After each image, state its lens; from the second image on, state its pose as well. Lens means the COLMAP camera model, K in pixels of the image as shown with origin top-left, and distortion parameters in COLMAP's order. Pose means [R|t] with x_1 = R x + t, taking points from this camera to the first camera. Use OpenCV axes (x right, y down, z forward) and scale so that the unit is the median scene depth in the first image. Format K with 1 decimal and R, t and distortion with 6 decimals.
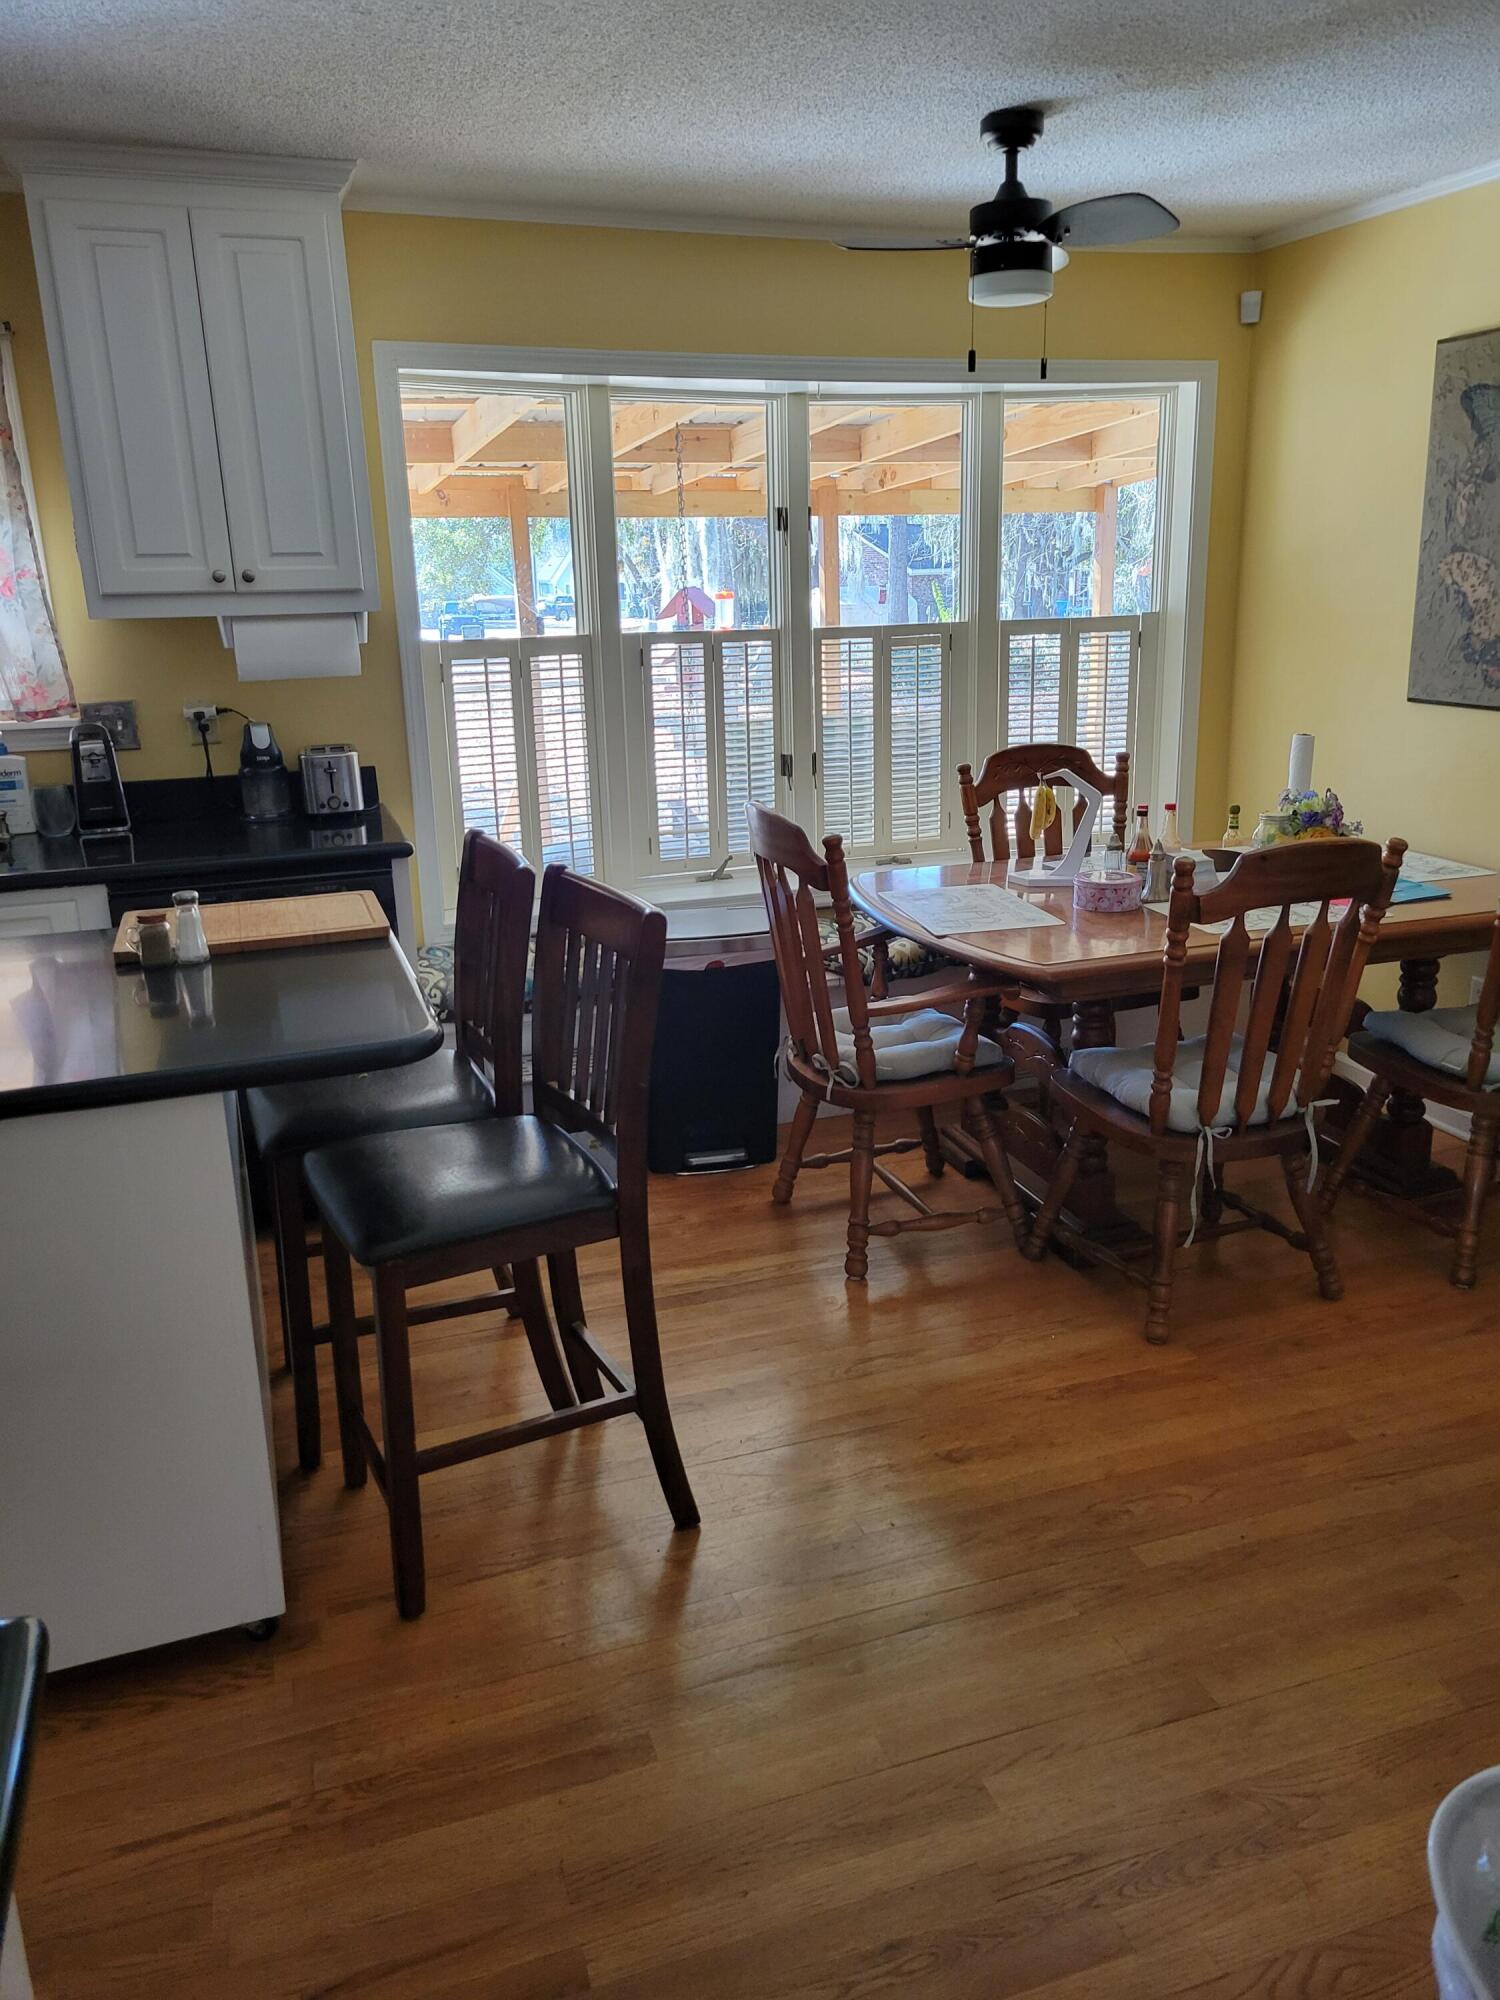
lens RADIAL K [[1511.5, 0, 746.2], [0, 1511.5, 1000.6], [0, 0, 1]] dist [0.050790, -0.029449]
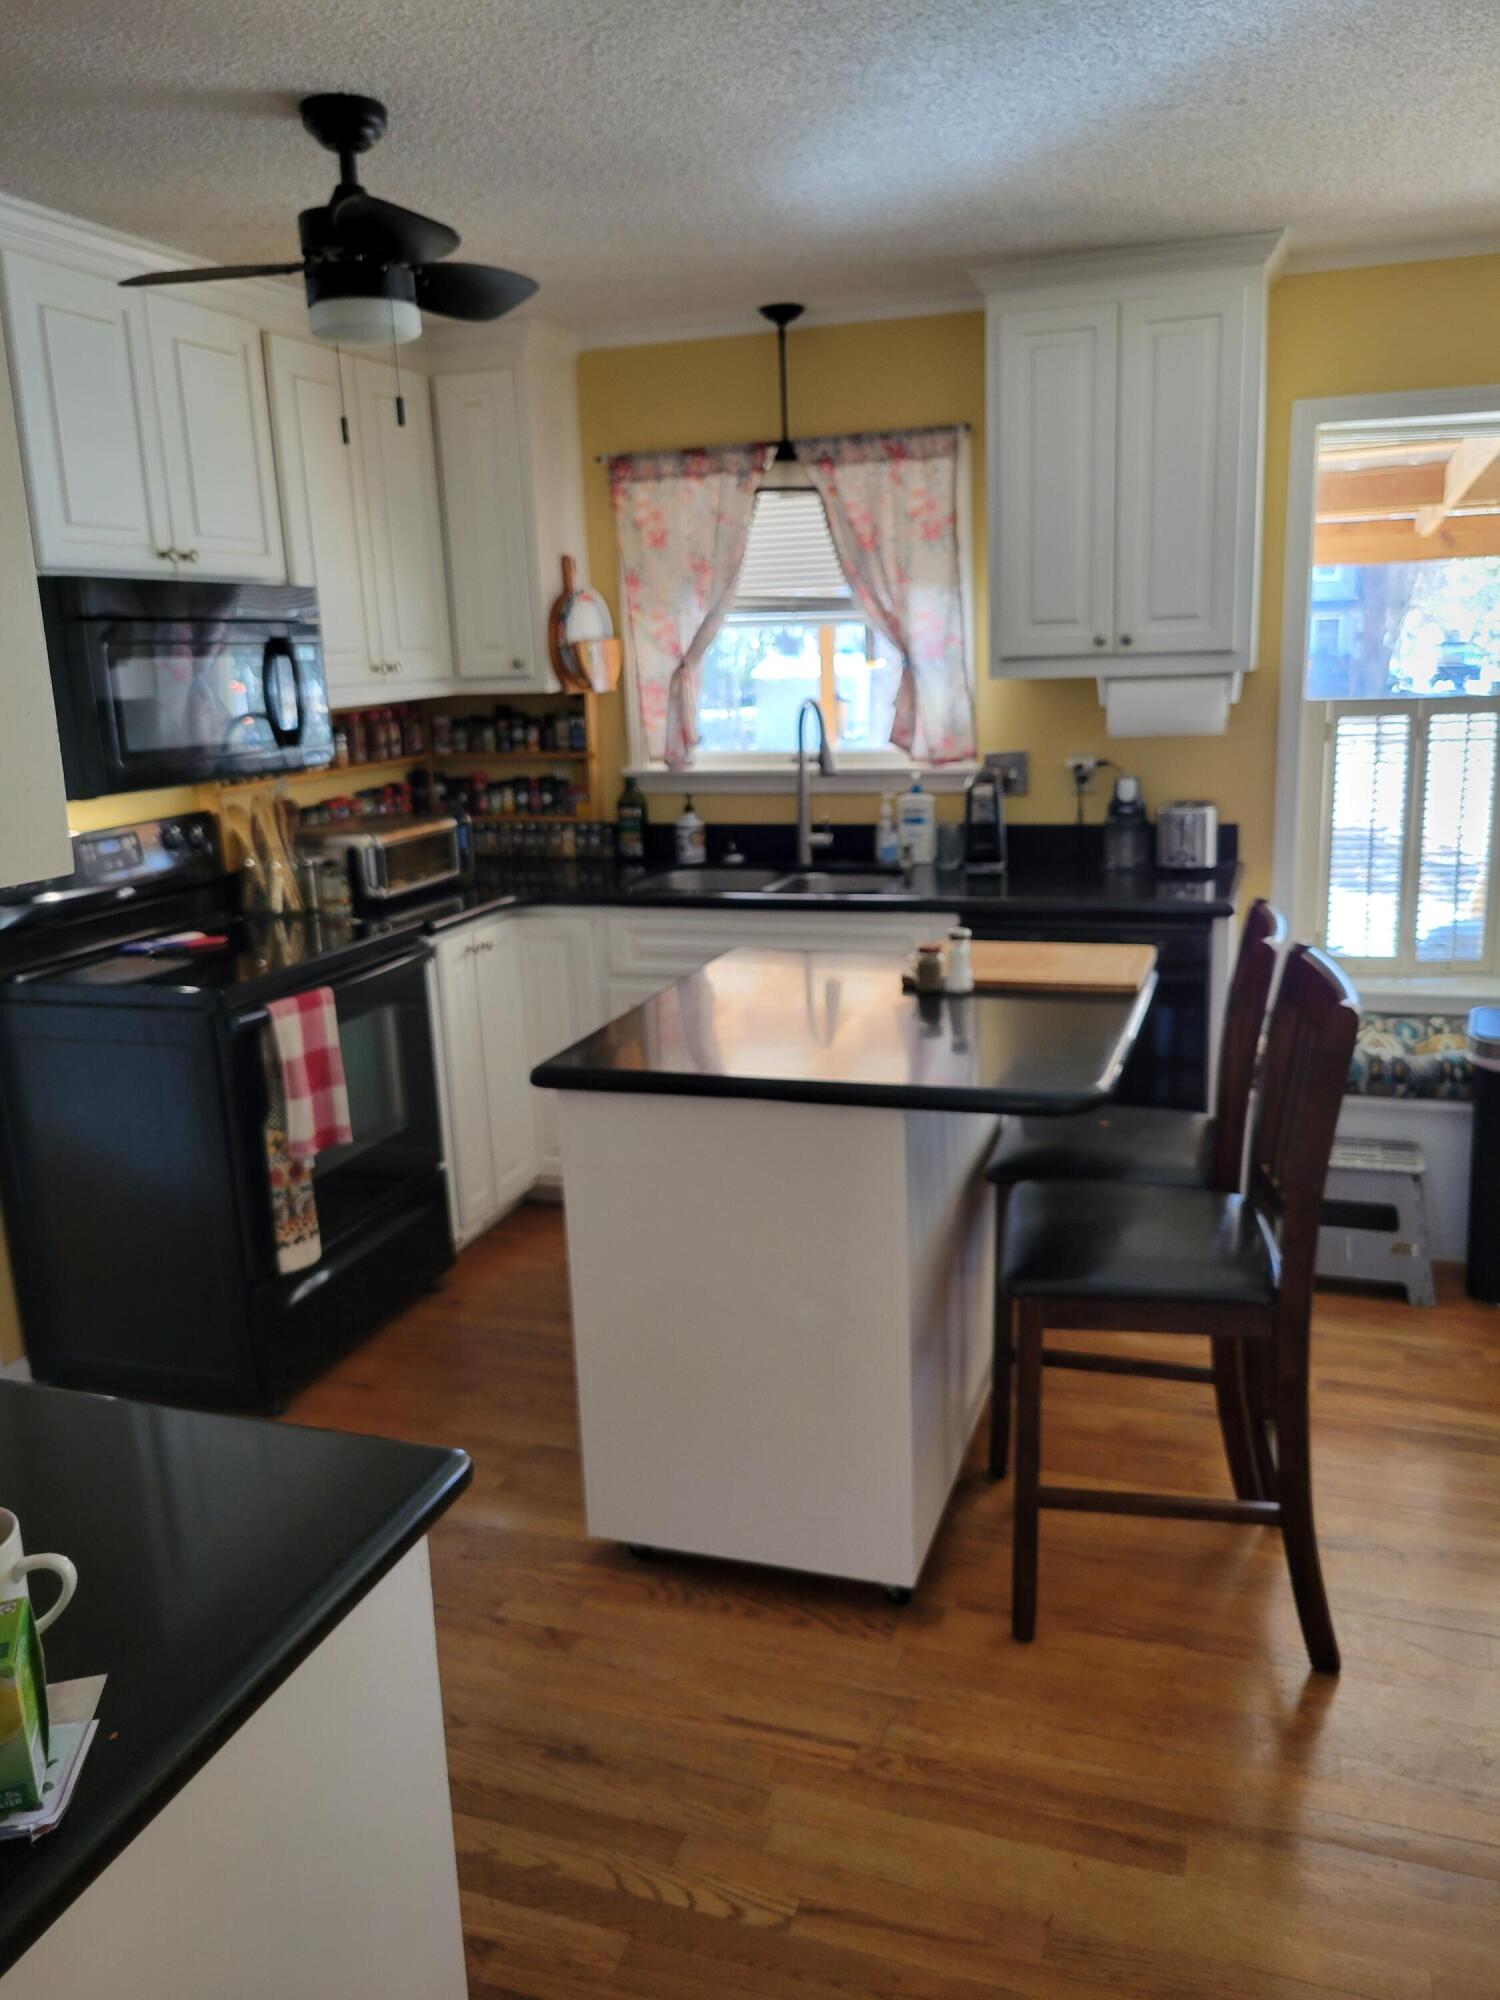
lens RADIAL K [[1511.5, 0, 713.9], [0, 1511.5, 1010.7], [0, 0, 1]] dist [0.050790, -0.029449]
pose [[0.780057, 0.144071, -0.608896, 0.121170], [-0.154481, 0.987350, 0.035712, -0.016911], [0.606338, 0.066205, 0.792446, 0.008928]]
